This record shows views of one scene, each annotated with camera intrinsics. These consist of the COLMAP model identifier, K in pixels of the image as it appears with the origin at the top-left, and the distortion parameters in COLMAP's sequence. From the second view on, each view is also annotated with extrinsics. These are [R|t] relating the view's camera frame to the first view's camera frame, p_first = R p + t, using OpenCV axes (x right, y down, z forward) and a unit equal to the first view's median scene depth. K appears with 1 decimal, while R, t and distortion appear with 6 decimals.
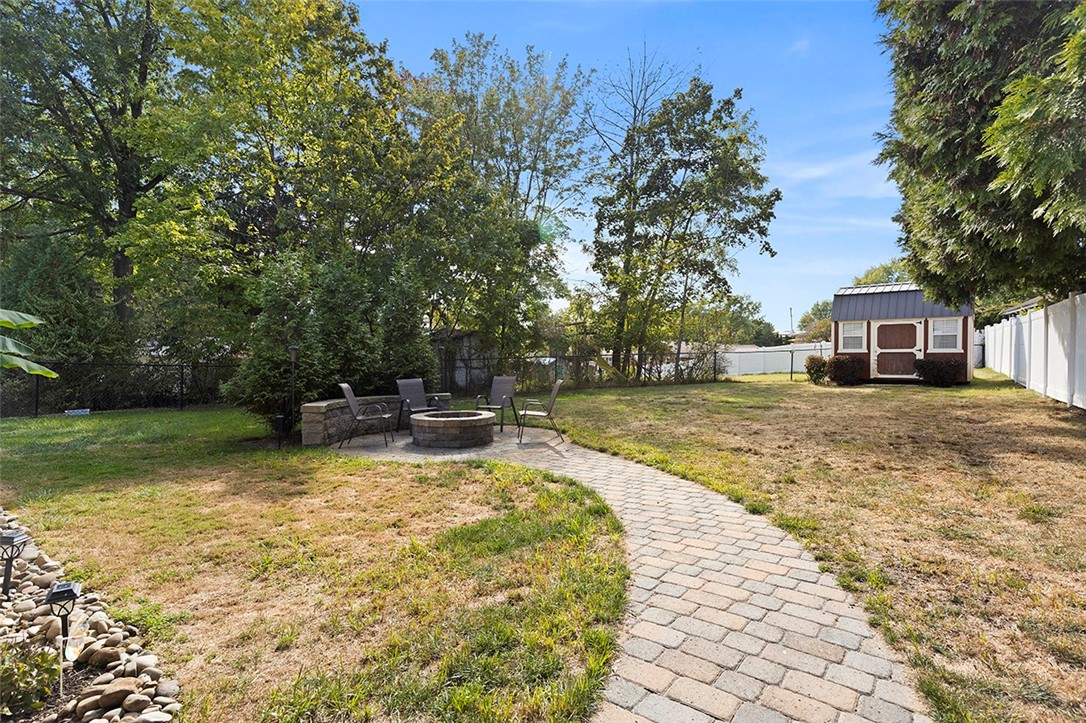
lens RADIAL K [[491.5, 0, 551.8], [0, 491.5, 364.9], [0, 0, 1]] dist [0.010222, -0.001460]
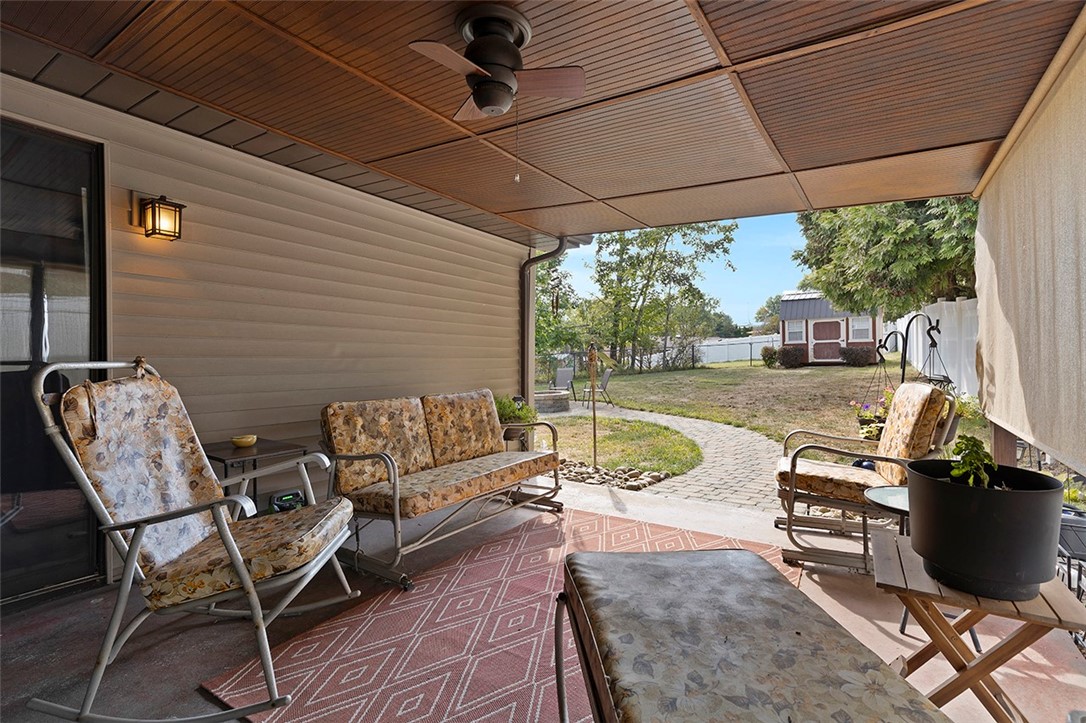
lens RADIAL K [[491.5, 0, 534.8], [0, 491.5, 361.0], [0, 0, 1]] dist [0.010222, -0.001460]
pose [[0.998664, -0.028335, 0.043223, -0.139273], [0.028117, 0.999589, 0.005645, -0.004635], [-0.043365, -0.004422, 0.999049, -0.274249]]
